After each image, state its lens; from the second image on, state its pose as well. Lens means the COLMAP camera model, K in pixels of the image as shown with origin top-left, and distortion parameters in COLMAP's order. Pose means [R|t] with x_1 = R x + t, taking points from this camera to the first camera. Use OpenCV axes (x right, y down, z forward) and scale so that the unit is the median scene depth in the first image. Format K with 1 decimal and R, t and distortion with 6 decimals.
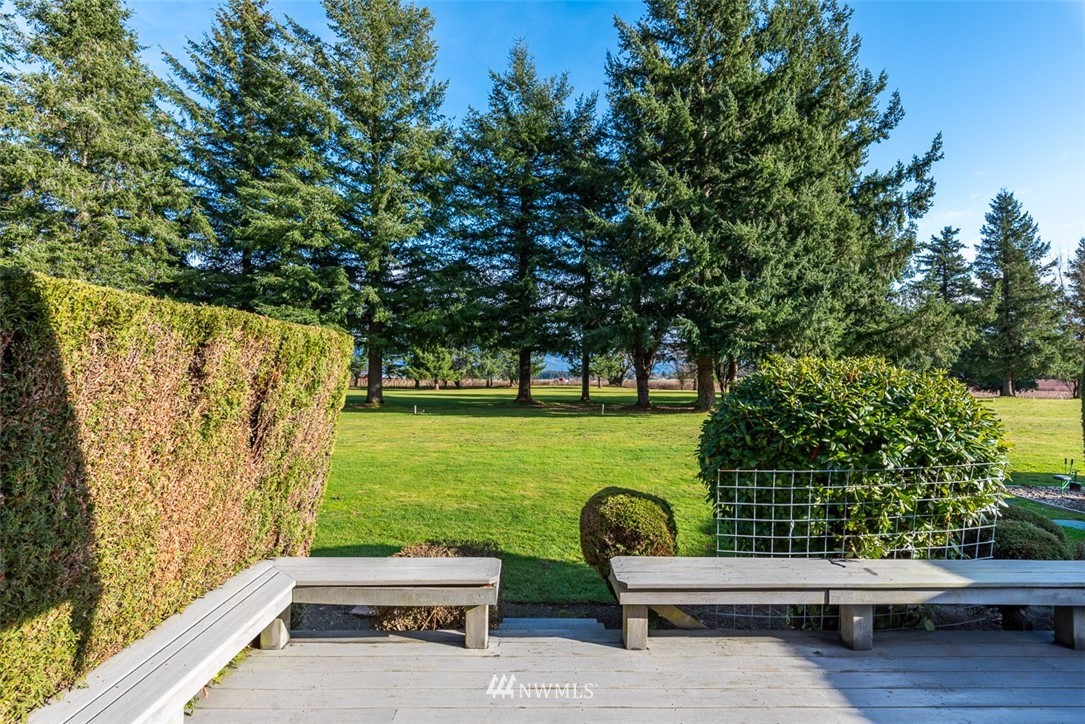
lens RADIAL K [[541.1, 0, 521.3], [0, 541.1, 361.5], [0, 0, 1]] dist [0.000350, -0.003985]
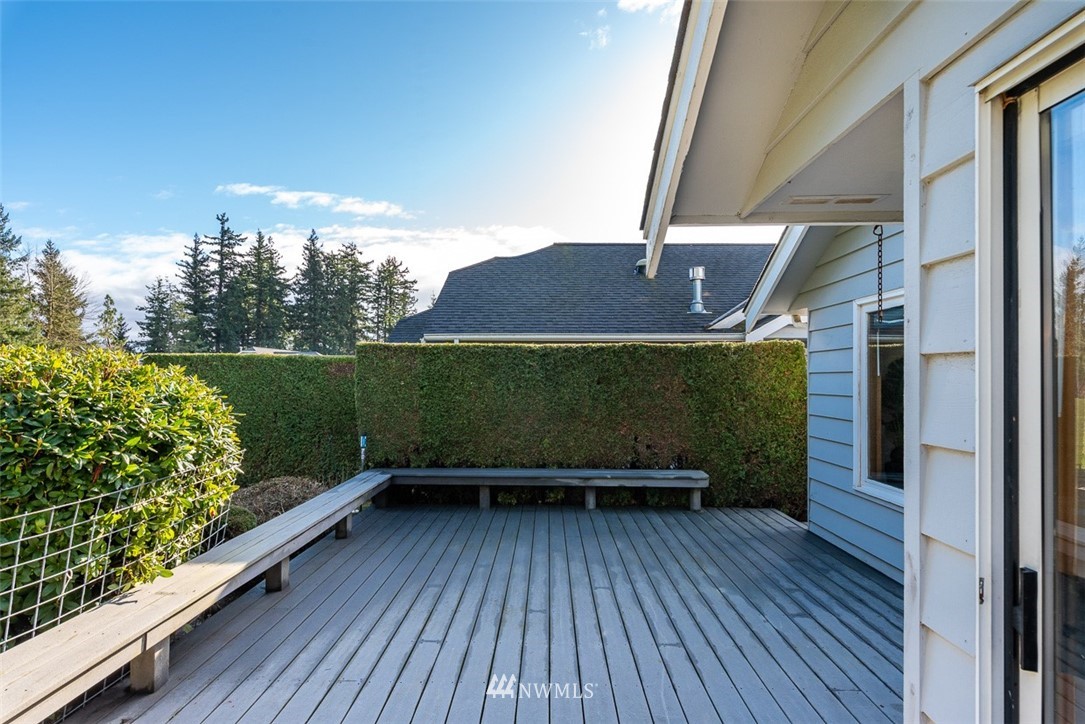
lens RADIAL K [[541.1, 0, 546.7], [0, 541.1, 372.6], [0, 0, 1]] dist [0.000350, -0.003985]
pose [[0.002366, 0.006756, 0.999974, -0.226810], [-0.036566, 0.999309, -0.006665, 0.009873], [-0.999328, -0.036549, 0.002612, 0.367789]]
